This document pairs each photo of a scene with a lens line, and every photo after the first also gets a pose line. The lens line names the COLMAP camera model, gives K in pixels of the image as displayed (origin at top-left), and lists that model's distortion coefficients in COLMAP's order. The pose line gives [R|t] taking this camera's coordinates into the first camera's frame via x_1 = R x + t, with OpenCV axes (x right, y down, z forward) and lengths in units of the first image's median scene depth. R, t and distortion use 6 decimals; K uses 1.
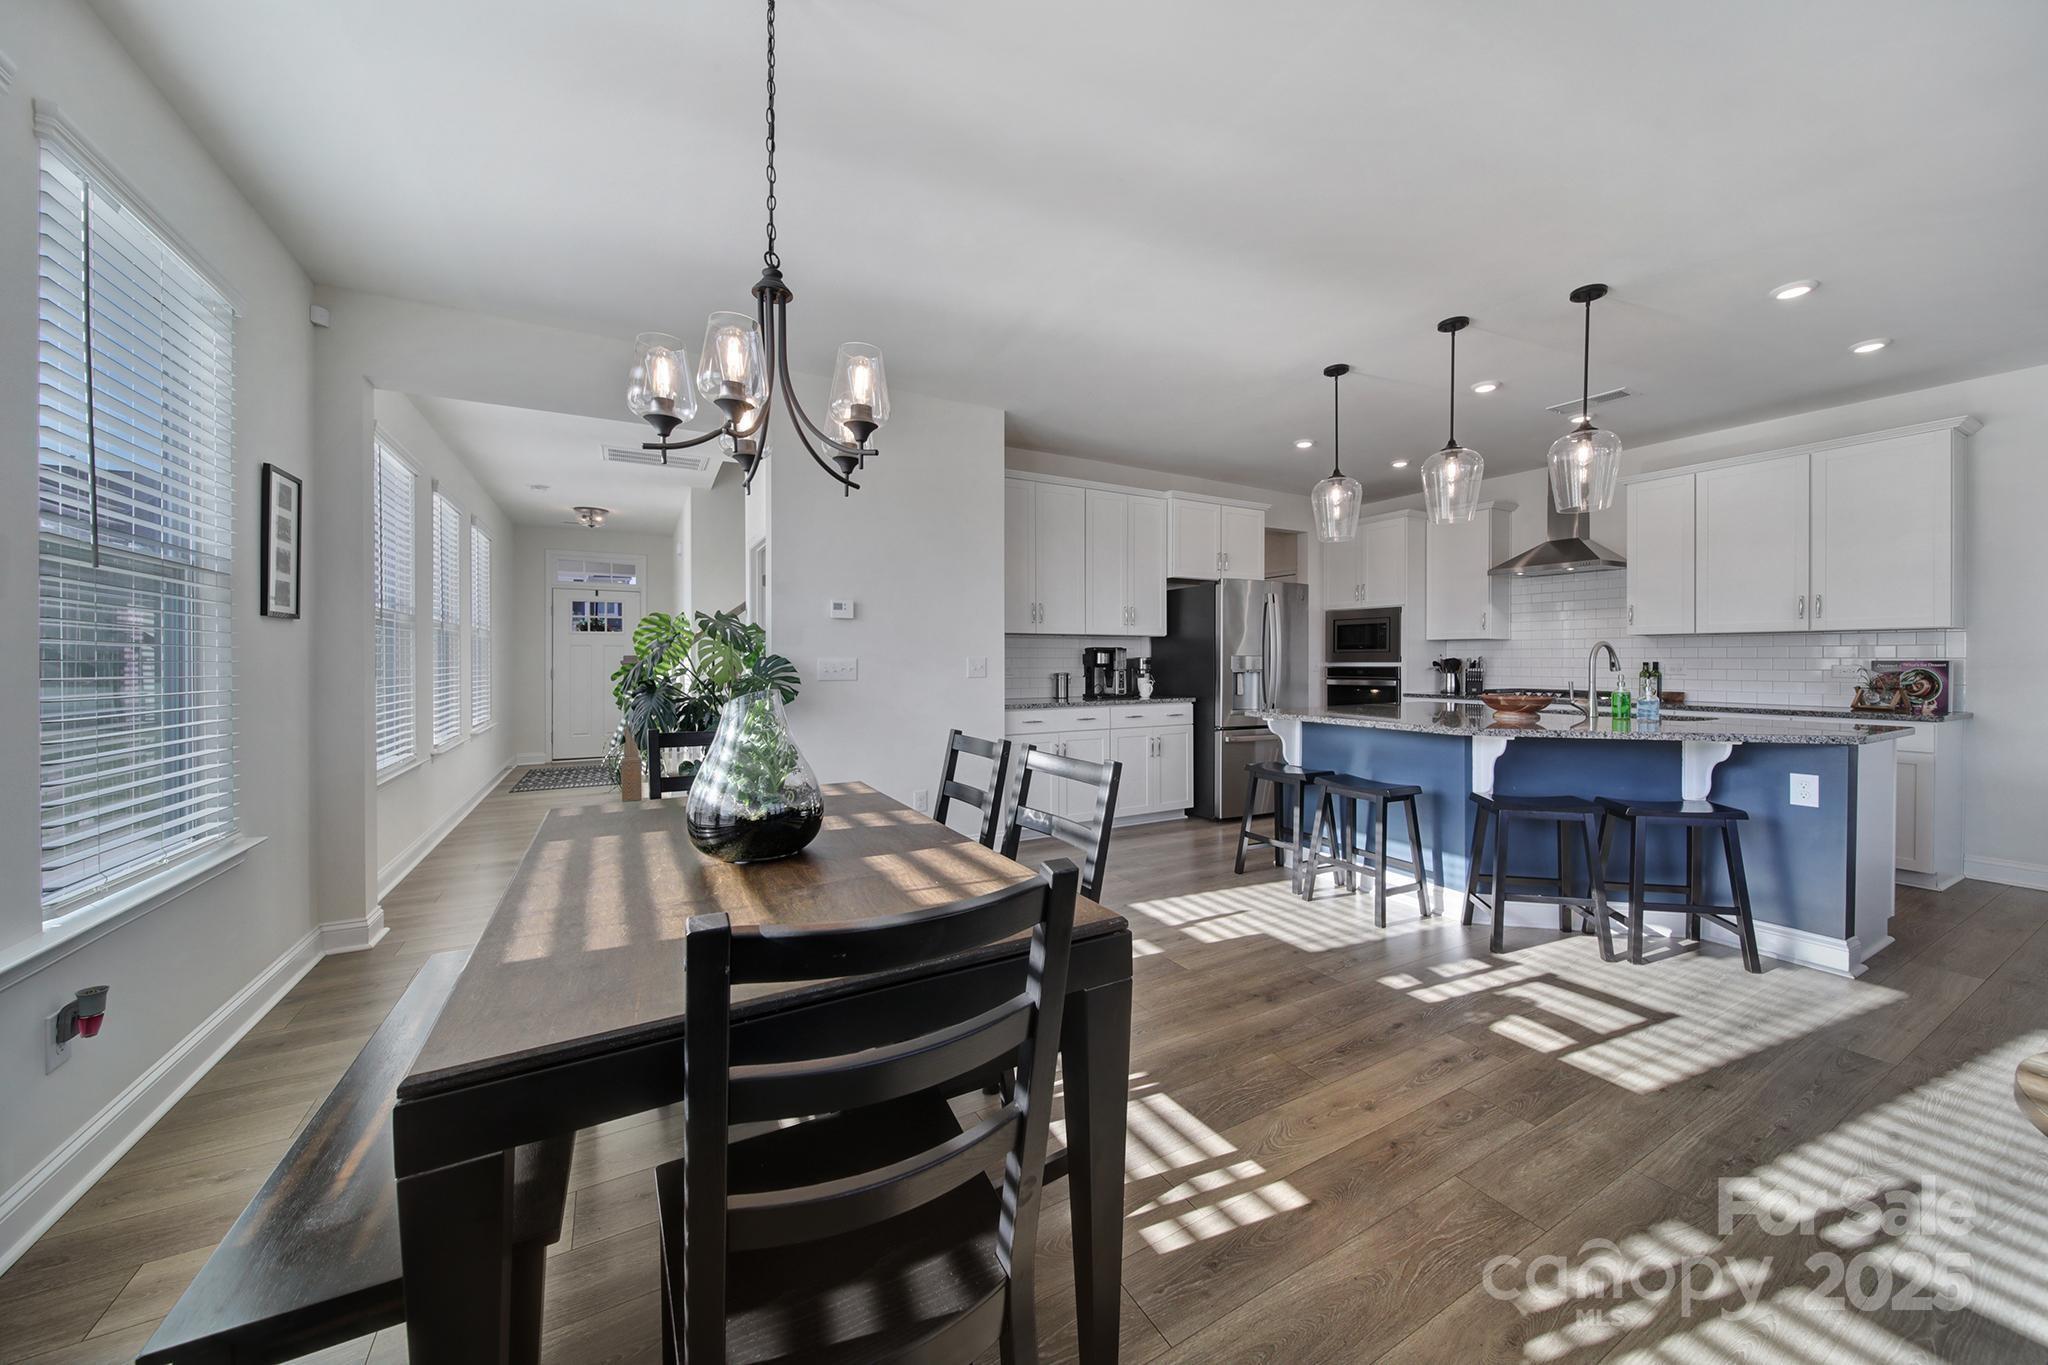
lens RADIAL K [[722.3, 0, 1017.3], [0, 722.3, 673.6], [0, 0, 1]] dist [-0.000539, -0.001008]
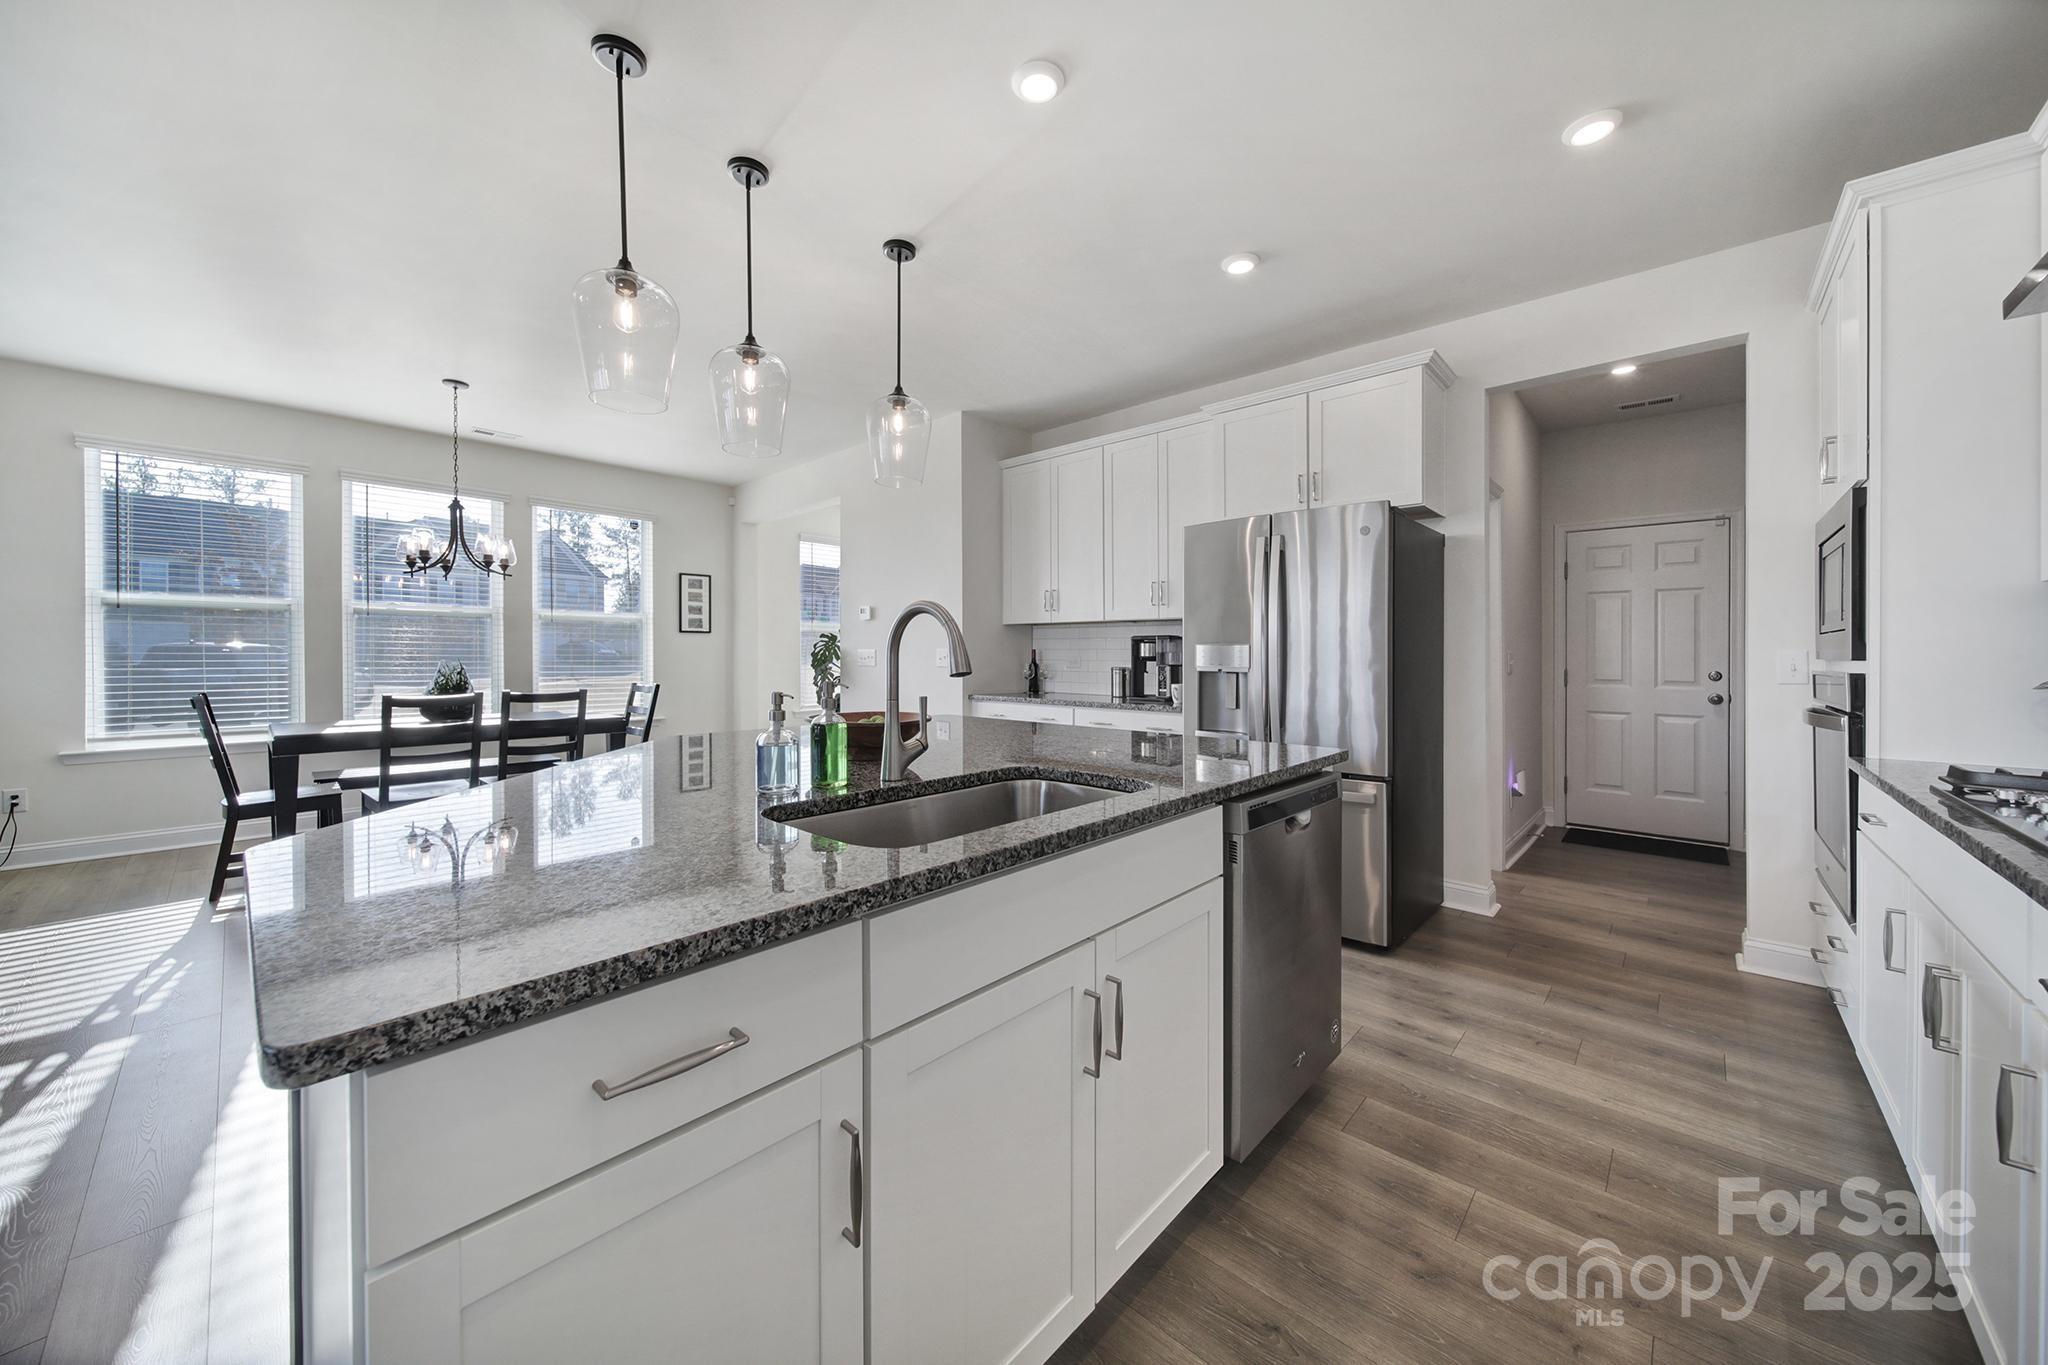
lens RADIAL K [[722.3, 0, 1017.1], [0, 722.3, 654.4], [0, 0, 1]] dist [-0.000539, -0.001008]
pose [[0.314002, 0.004358, -0.949412, 1.043419], [-0.023008, 0.999731, -0.003021, -0.013668], [0.949144, 0.022792, 0.314018, 0.791738]]
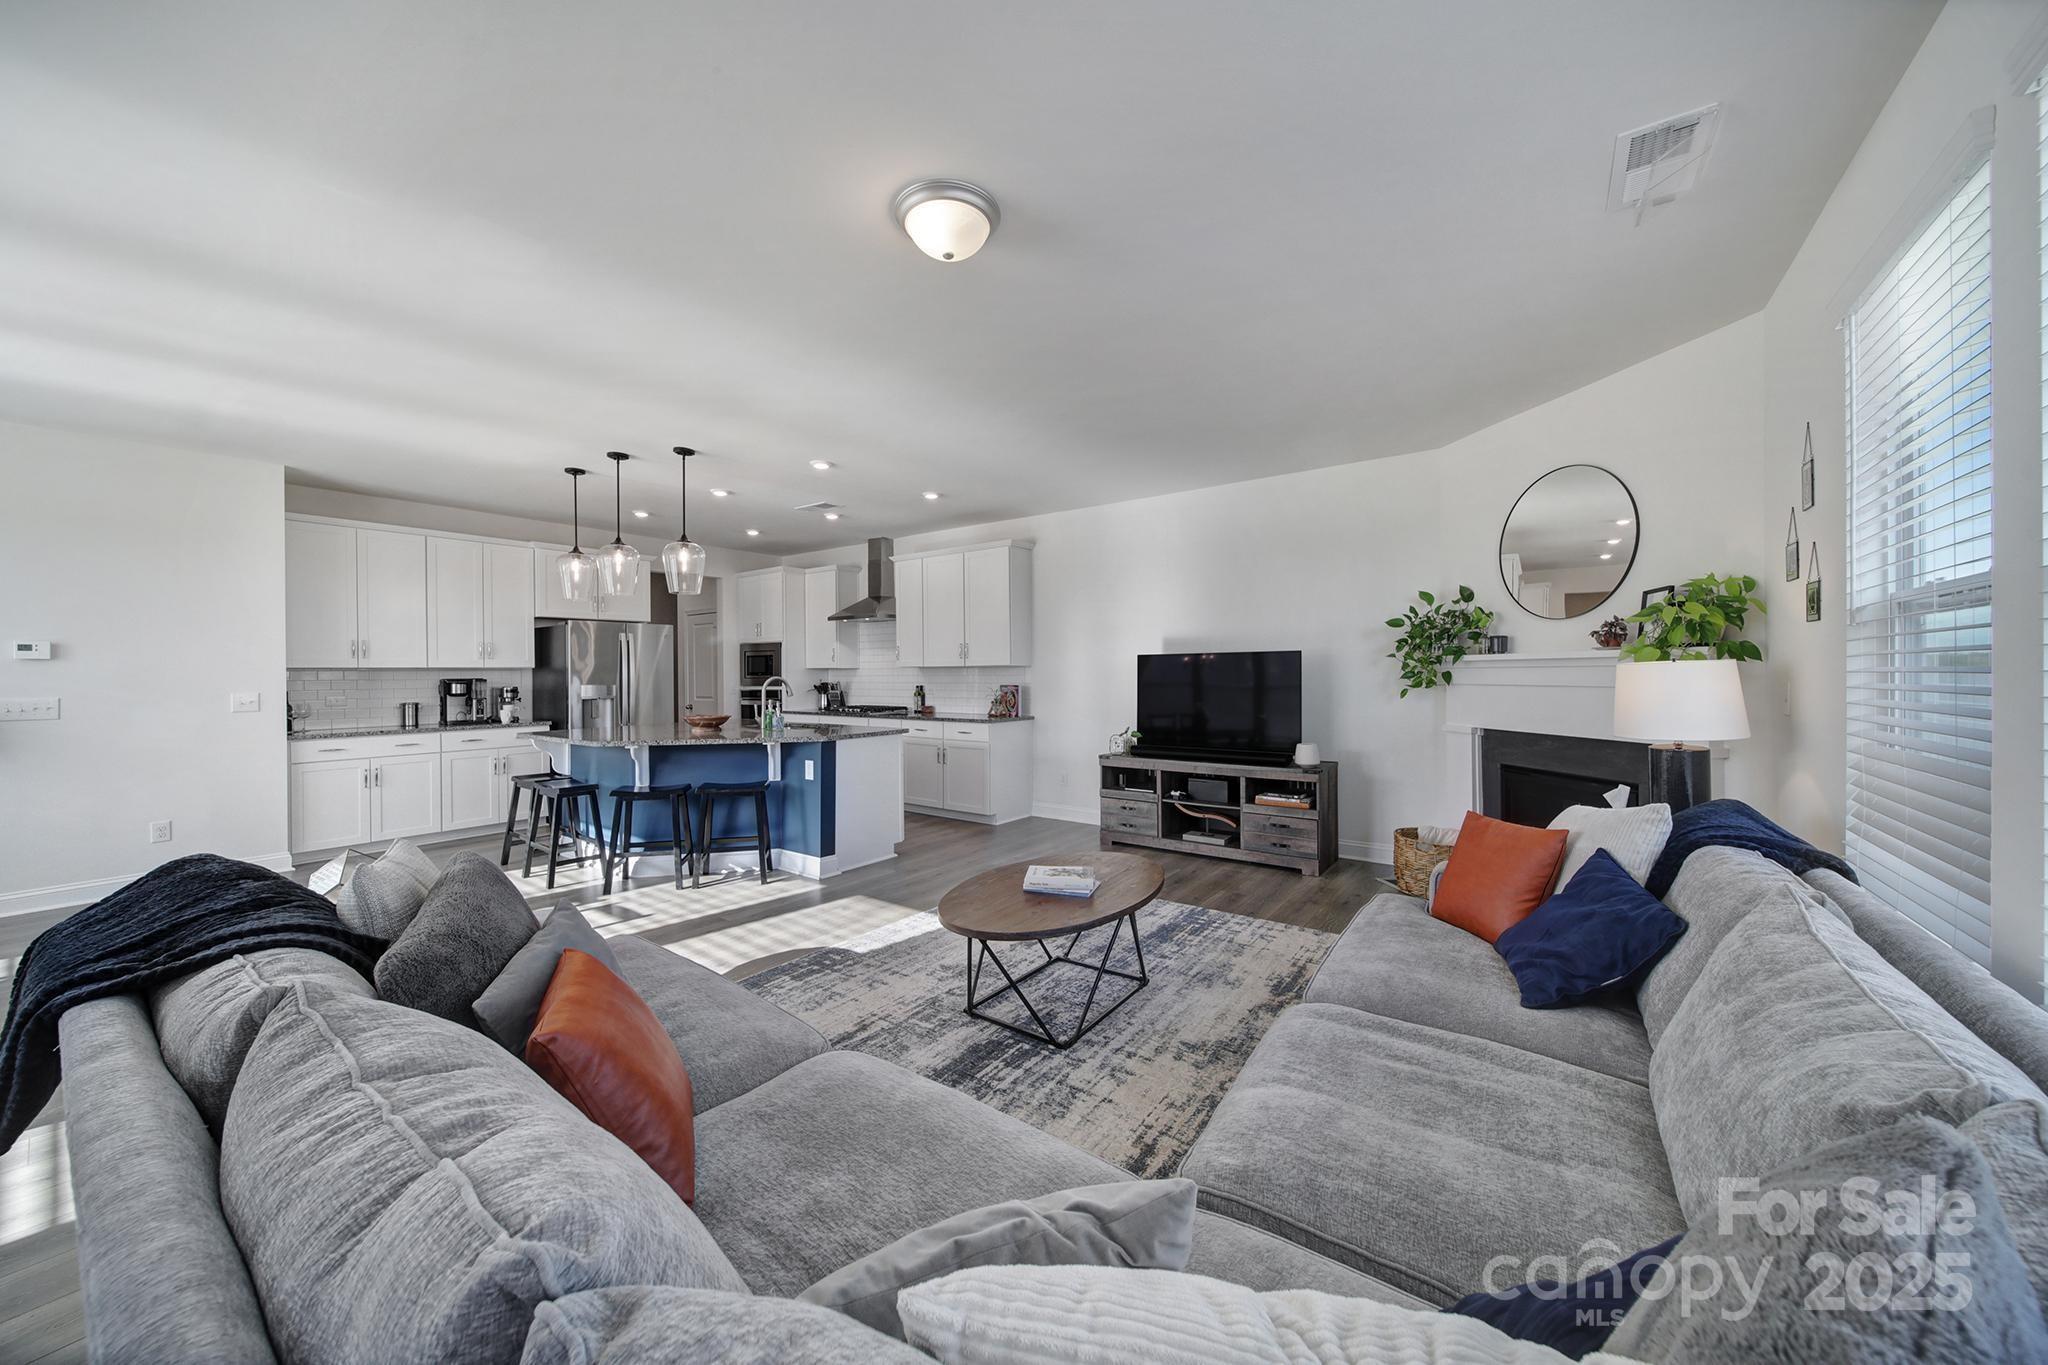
lens RADIAL K [[722.3, 0, 1020.3], [0, 722.3, 673.8], [0, 0, 1]] dist [-0.000539, -0.001008]
pose [[0.906968, -0.008370, 0.421116, 0.553185], [0.015485, 0.999789, -0.013480, -0.019778], [-0.420914, 0.018747, 0.906907, -0.464516]]
